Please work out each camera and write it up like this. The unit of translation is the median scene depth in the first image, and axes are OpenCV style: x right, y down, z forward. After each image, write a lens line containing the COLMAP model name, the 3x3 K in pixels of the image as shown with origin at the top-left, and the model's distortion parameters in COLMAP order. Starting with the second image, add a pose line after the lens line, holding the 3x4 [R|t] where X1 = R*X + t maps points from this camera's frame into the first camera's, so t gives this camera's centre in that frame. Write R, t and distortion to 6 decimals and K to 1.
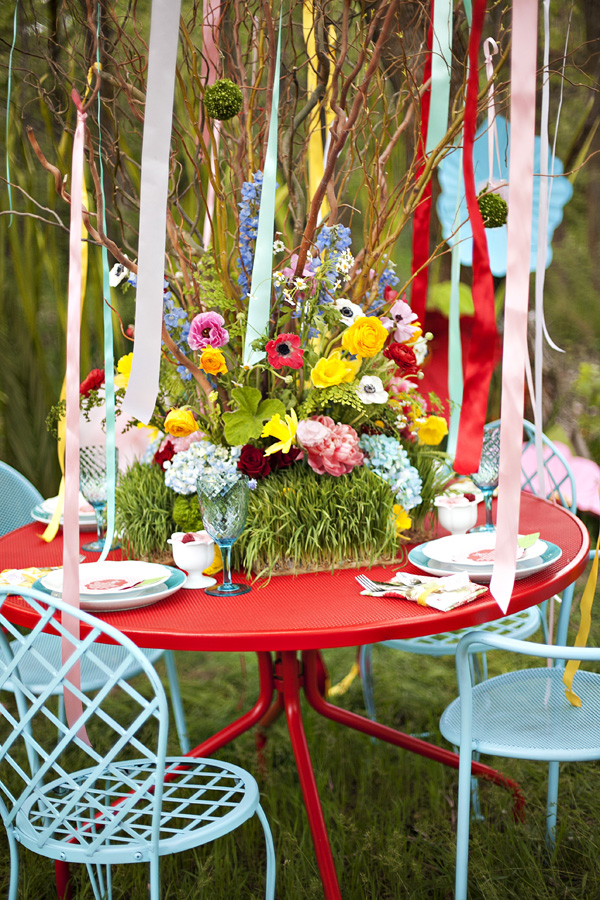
lens RADIAL K [[1270.3, 0, 300.0], [0, 1270.3, 450.0], [0, 0, 1]] dist [-0.002490, 0.005865]
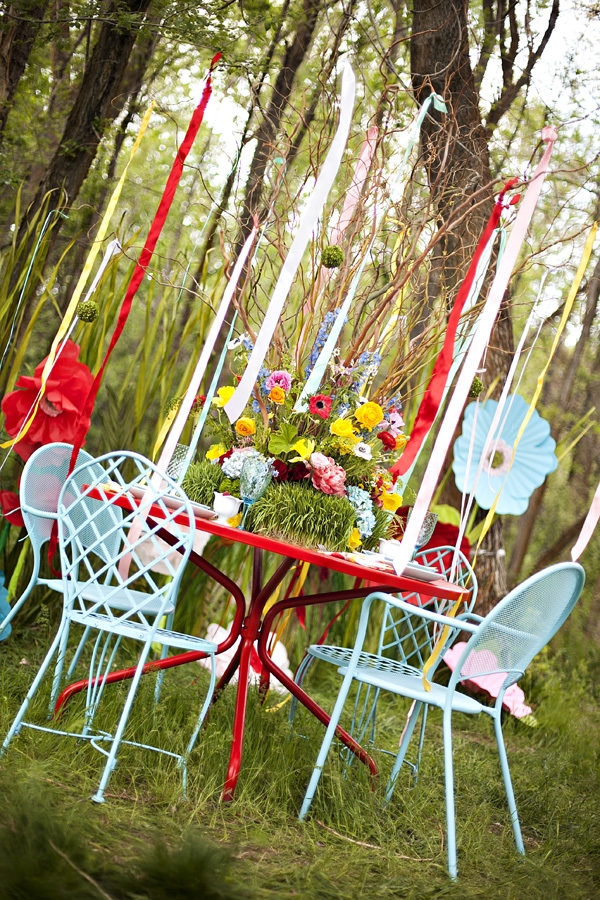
lens RADIAL K [[1270.3, 0, 300.0], [0, 1270.3, 450.0], [0, 0, 1]] dist [-0.002490, 0.005865]
pose [[0.946602, 0.315752, -0.065159, 0.085497], [-0.321995, 0.915688, -0.240488, 0.367039], [-0.016270, 0.248628, 0.968463, -0.561916]]
